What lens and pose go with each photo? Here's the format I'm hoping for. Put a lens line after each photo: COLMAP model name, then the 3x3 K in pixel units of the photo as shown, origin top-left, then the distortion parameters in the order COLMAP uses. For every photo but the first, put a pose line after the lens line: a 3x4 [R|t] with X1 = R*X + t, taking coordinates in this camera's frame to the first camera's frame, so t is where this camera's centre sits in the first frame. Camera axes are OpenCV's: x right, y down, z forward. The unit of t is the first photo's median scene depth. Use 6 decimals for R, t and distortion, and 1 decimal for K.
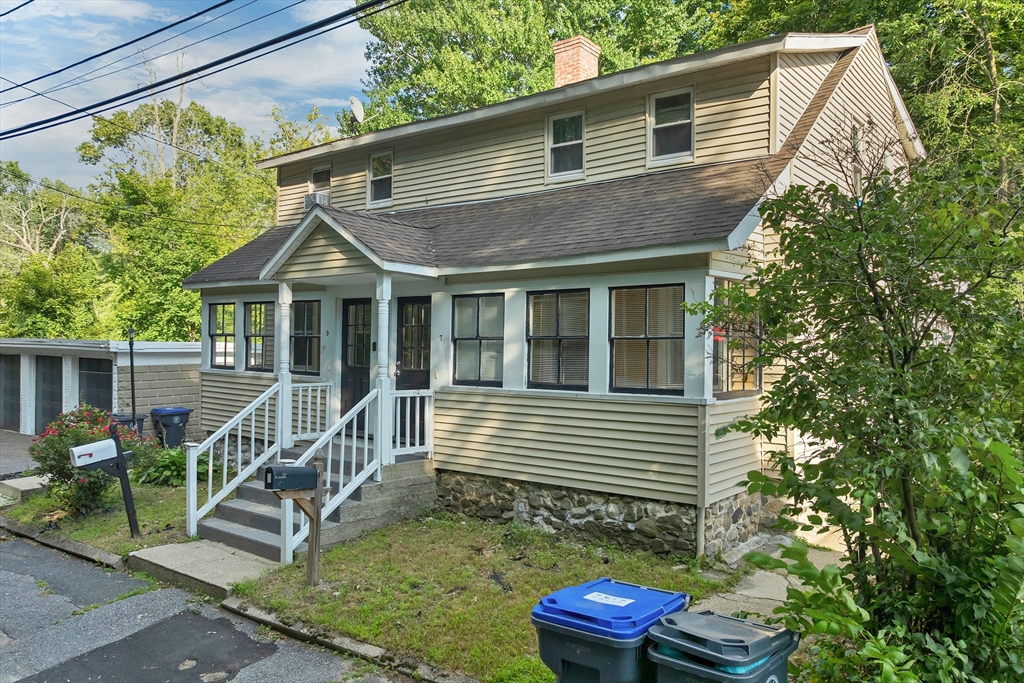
lens RADIAL K [[732.1, 0, 539.4], [0, 732.1, 315.0], [0, 0, 1]] dist [-0.035734, 0.000527]
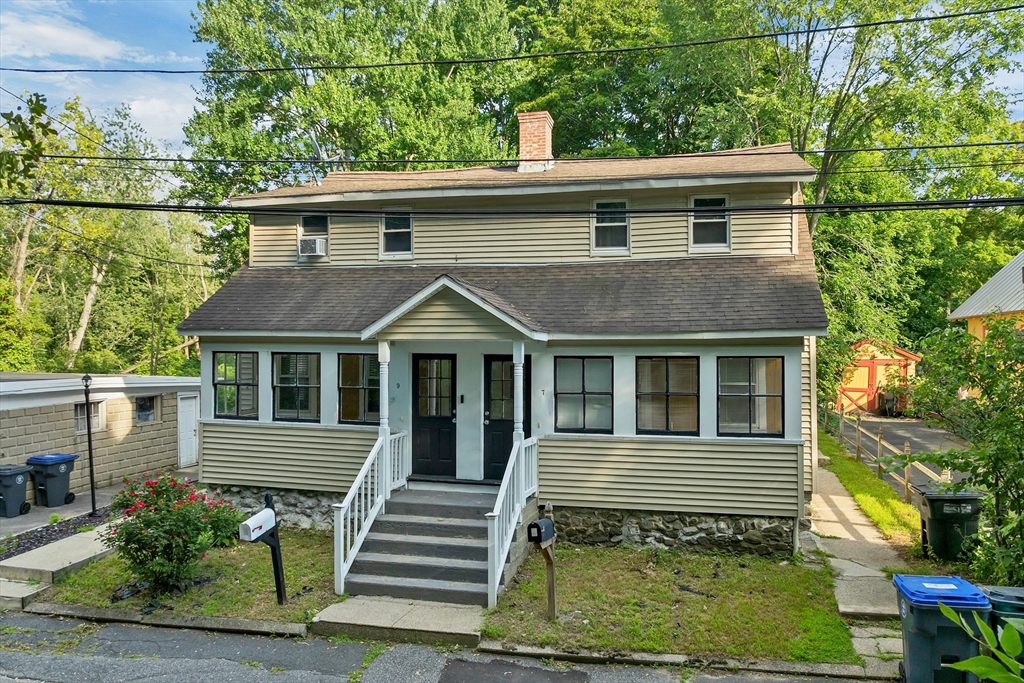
lens RADIAL K [[732.1, 0, 510.0], [0, 732.1, 302.3], [0, 0, 1]] dist [-0.035734, 0.000527]
pose [[0.923544, 0.011998, 0.383304, -0.714838], [-0.007472, 0.999884, -0.013295, -0.109323], [-0.383419, 0.009415, 0.923527, -0.063891]]
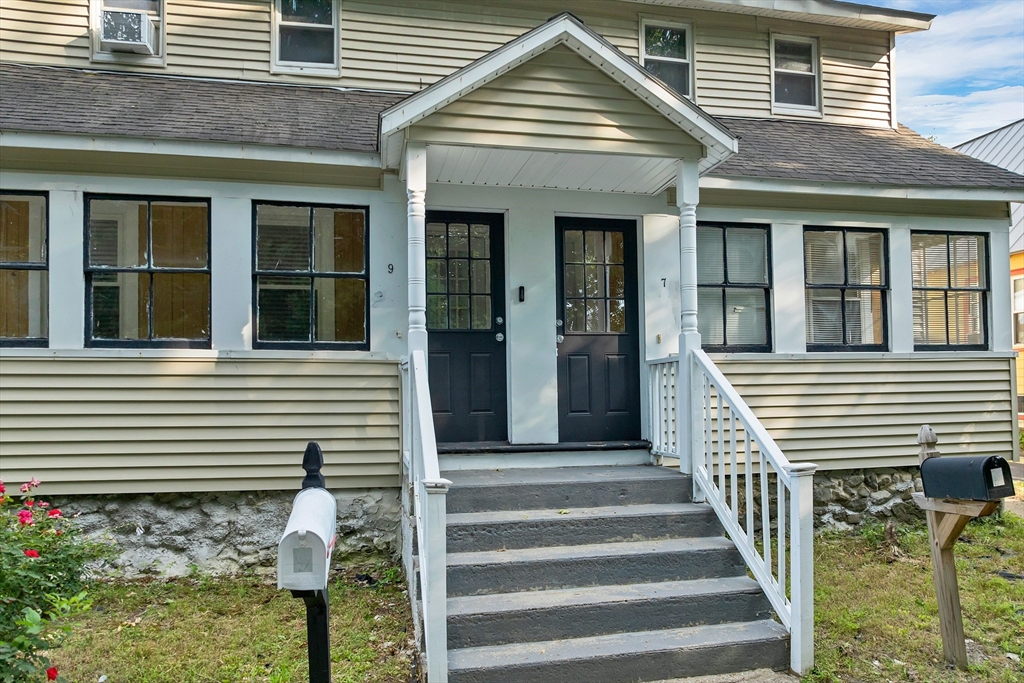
lens RADIAL K [[732.1, 0, 481.9], [0, 732.1, 354.4], [0, 0, 1]] dist [-0.035734, 0.000527]
pose [[0.663249, 0.016393, 0.748219, -0.840496], [-0.014695, 0.999853, -0.008880, 0.118914], [-0.748255, -0.005106, 0.663392, 0.772318]]
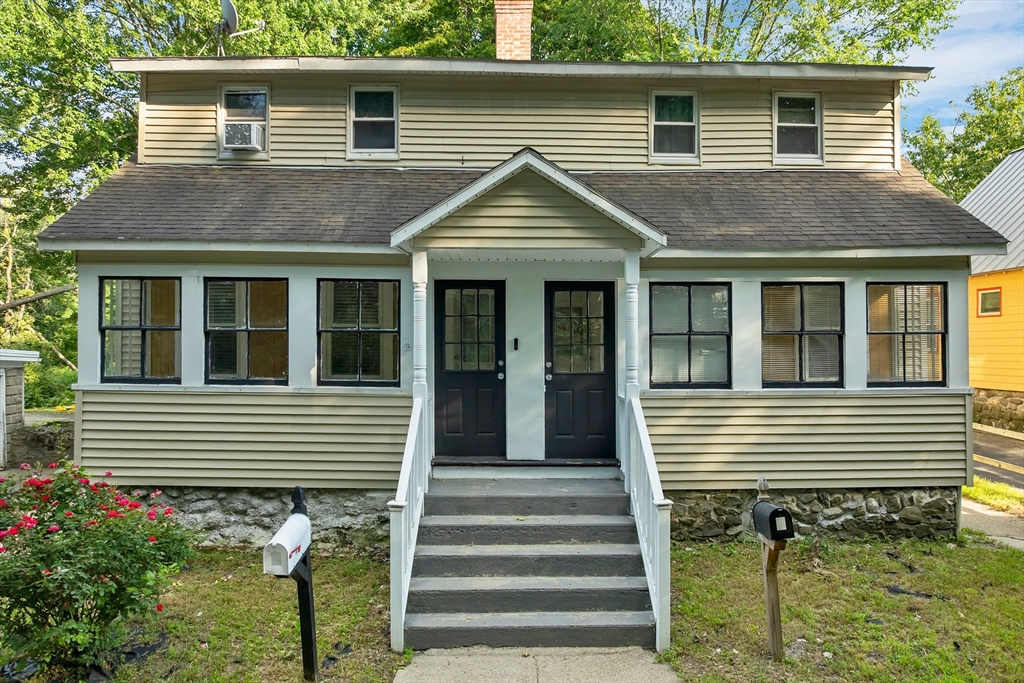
lens RADIAL K [[732.1, 0, 492.5], [0, 732.1, 317.4], [0, 0, 1]] dist [-0.035734, 0.000527]
pose [[0.795397, 0.014678, 0.605910, -0.866727], [-0.019055, 0.999818, 0.000793, 0.018270], [-0.605789, -0.012177, 0.795532, 0.496883]]
